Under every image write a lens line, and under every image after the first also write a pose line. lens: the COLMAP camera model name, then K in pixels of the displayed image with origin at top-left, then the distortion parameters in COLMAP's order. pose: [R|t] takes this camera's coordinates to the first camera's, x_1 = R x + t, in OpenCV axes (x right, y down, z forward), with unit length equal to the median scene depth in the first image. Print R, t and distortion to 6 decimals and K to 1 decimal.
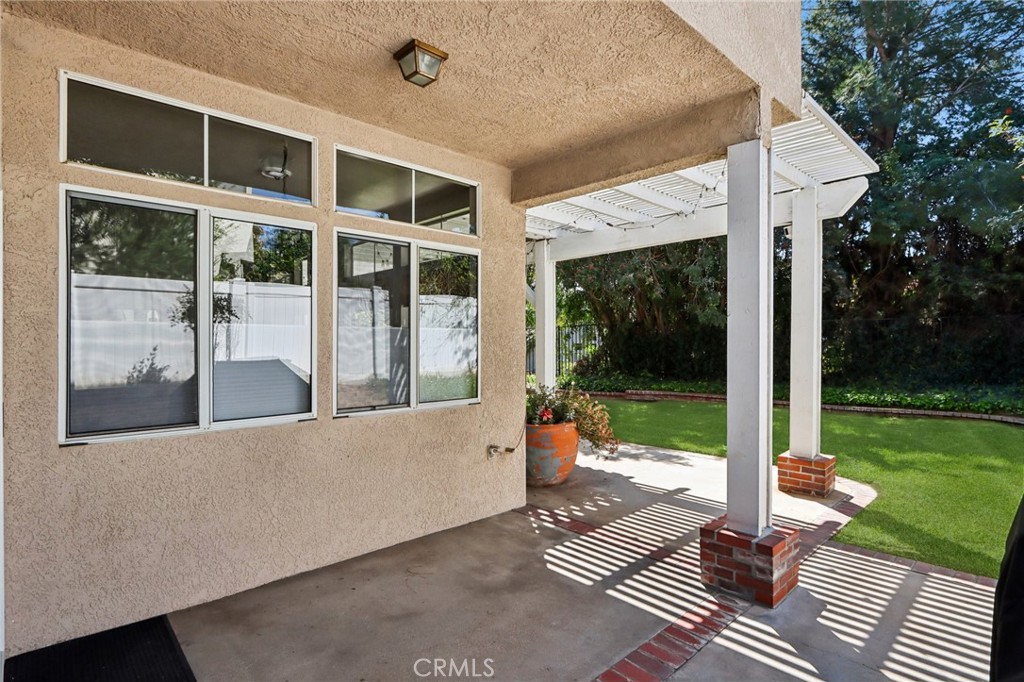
lens RADIAL K [[509.7, 0, 519.5], [0, 509.7, 345.6], [0, 0, 1]] dist [-0.001865, 0.002589]
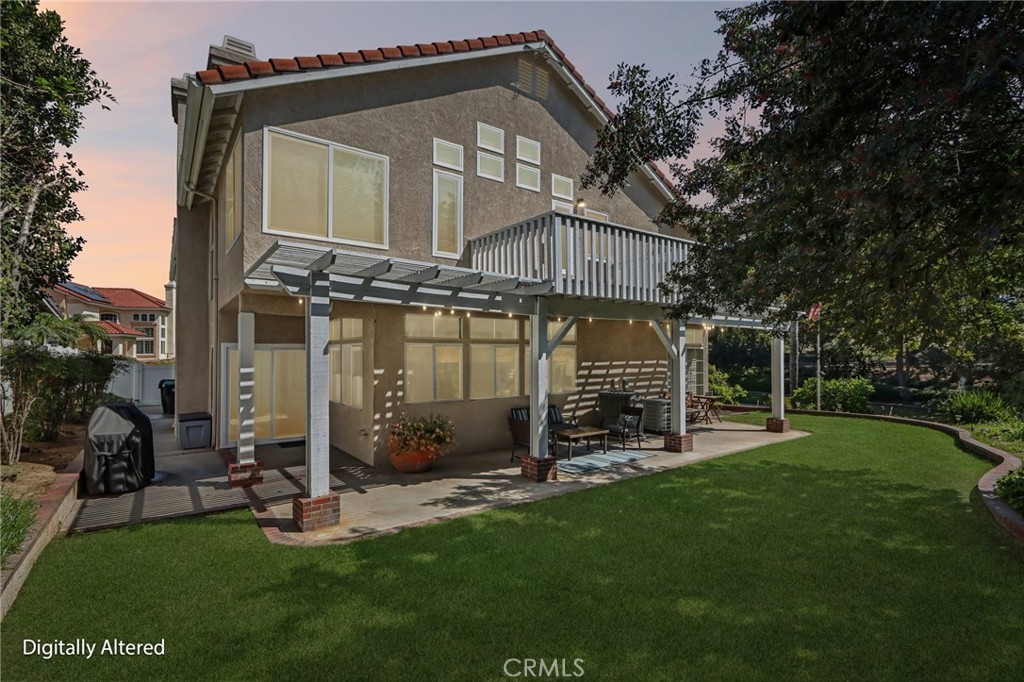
lens RADIAL K [[470.5, 0, 509.5], [0, 470.5, 345.4], [0, 0, 1]] dist [-0.004293, 0.000144]
pose [[-0.128159, -0.032884, -0.991208, 0.835675], [-0.005802, 0.999458, -0.032408, -0.045490], [0.991737, 0.001597, -0.128281, 0.832184]]
